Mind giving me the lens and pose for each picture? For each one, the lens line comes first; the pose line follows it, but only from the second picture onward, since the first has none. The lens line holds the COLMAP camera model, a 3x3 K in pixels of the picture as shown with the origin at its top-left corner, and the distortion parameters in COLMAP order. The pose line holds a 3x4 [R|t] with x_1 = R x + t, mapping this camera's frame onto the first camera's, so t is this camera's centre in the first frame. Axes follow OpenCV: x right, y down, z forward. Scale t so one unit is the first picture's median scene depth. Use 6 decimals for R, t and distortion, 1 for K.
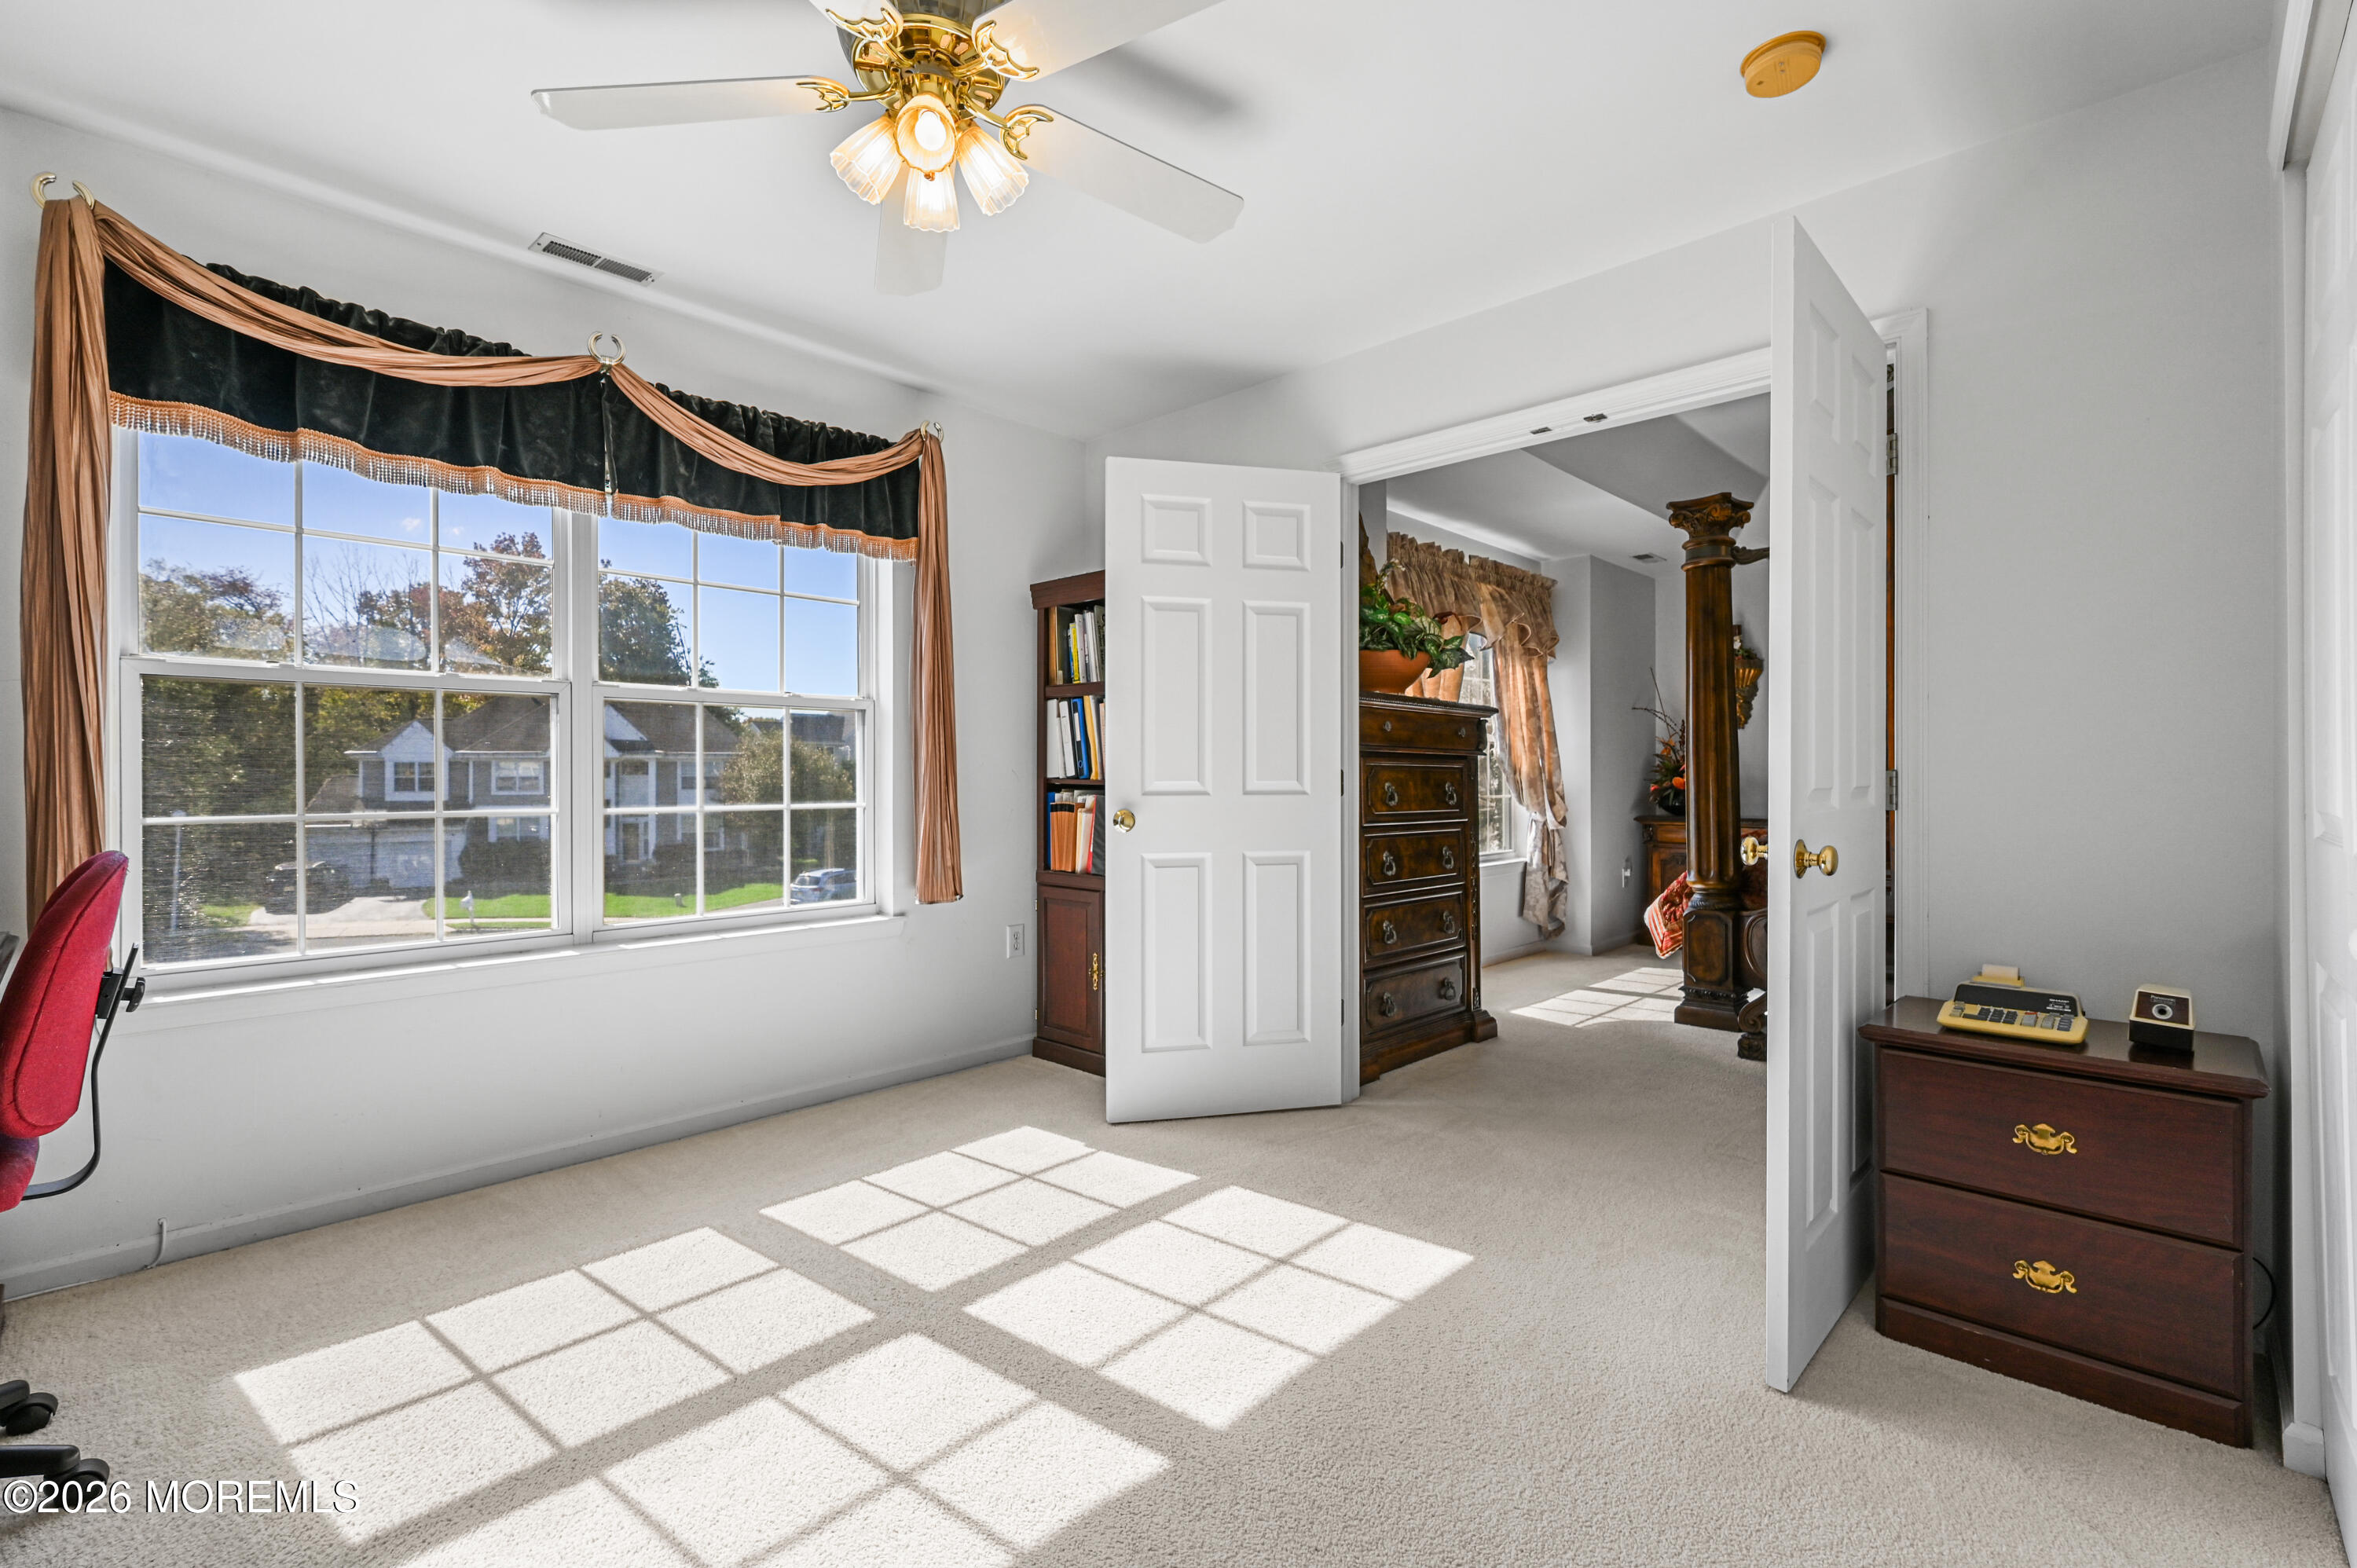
lens RADIAL K [[1035.9, 0, 1193.0], [0, 1035.9, 772.6], [0, 0, 1]] dist [0.002211, 0.000253]
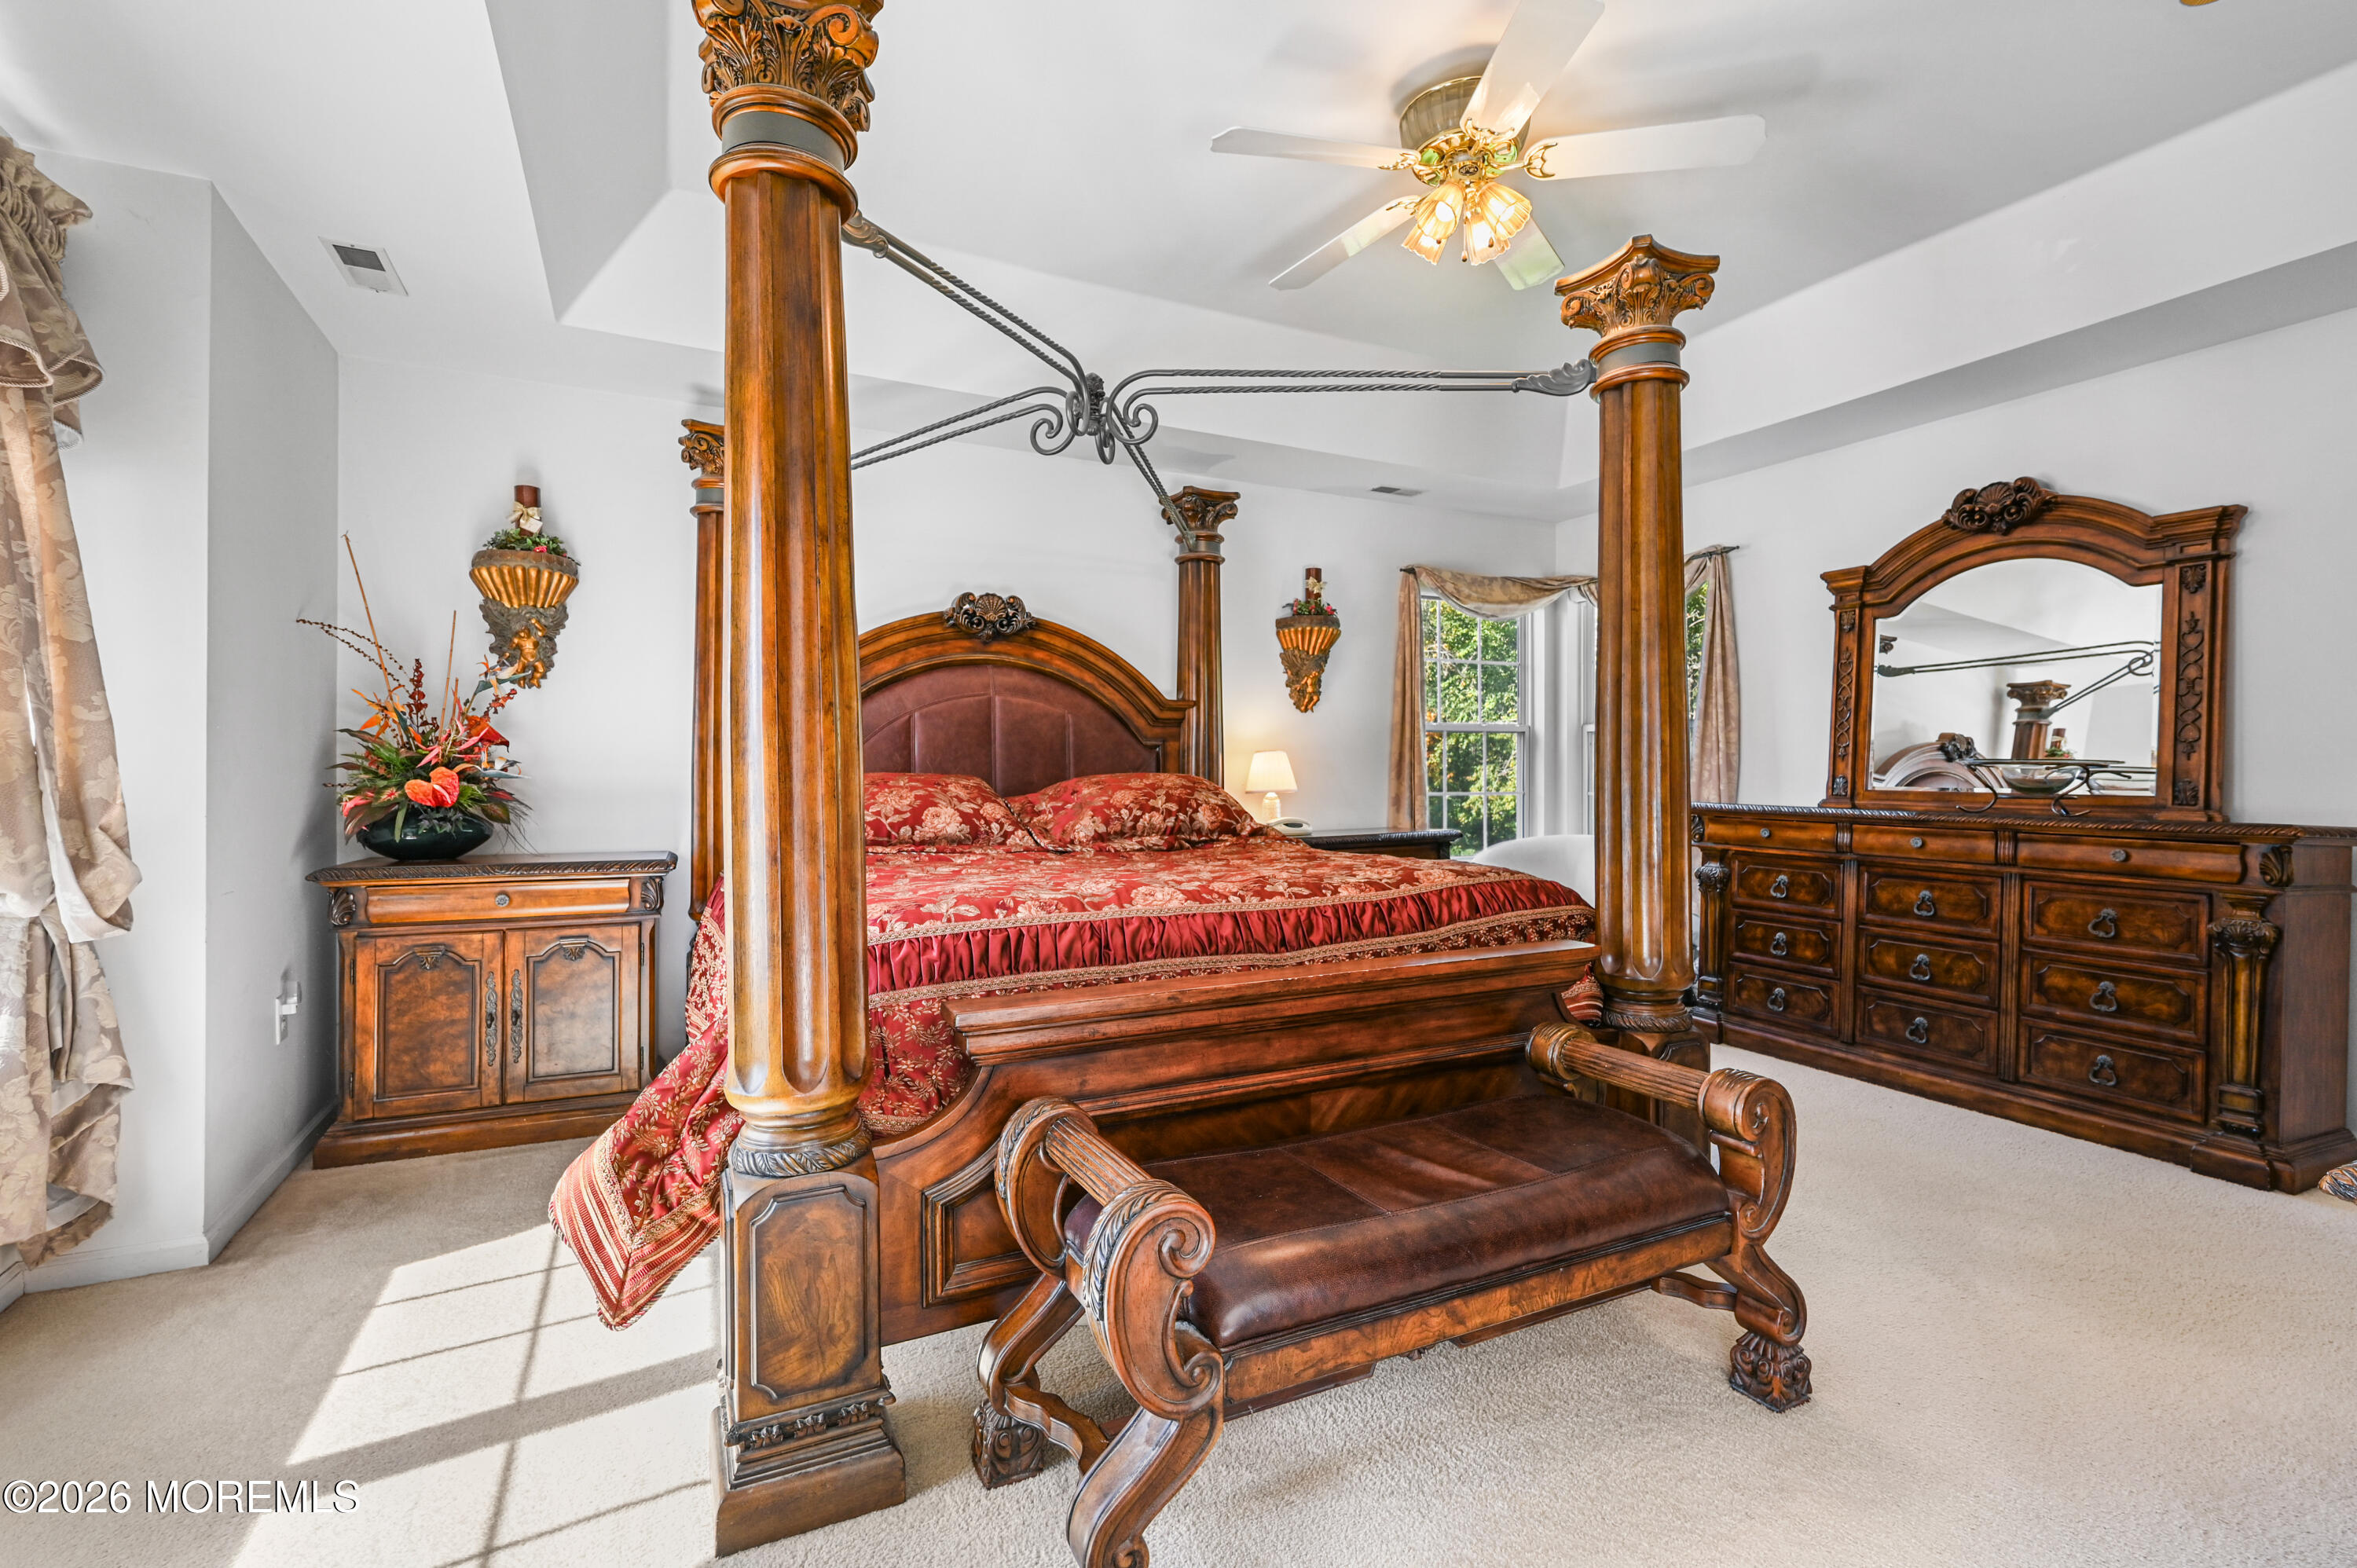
lens RADIAL K [[1059.1, 0, 1176.9], [0, 1059.1, 772.2], [0, 0, 1]] dist [0.000317, -0.000071]
pose [[0.349957, 0.006425, 0.936744, 0.150340], [-0.007972, 0.999961, -0.003880, 0.000134], [-0.936732, -0.006110, 0.349994, 0.542507]]
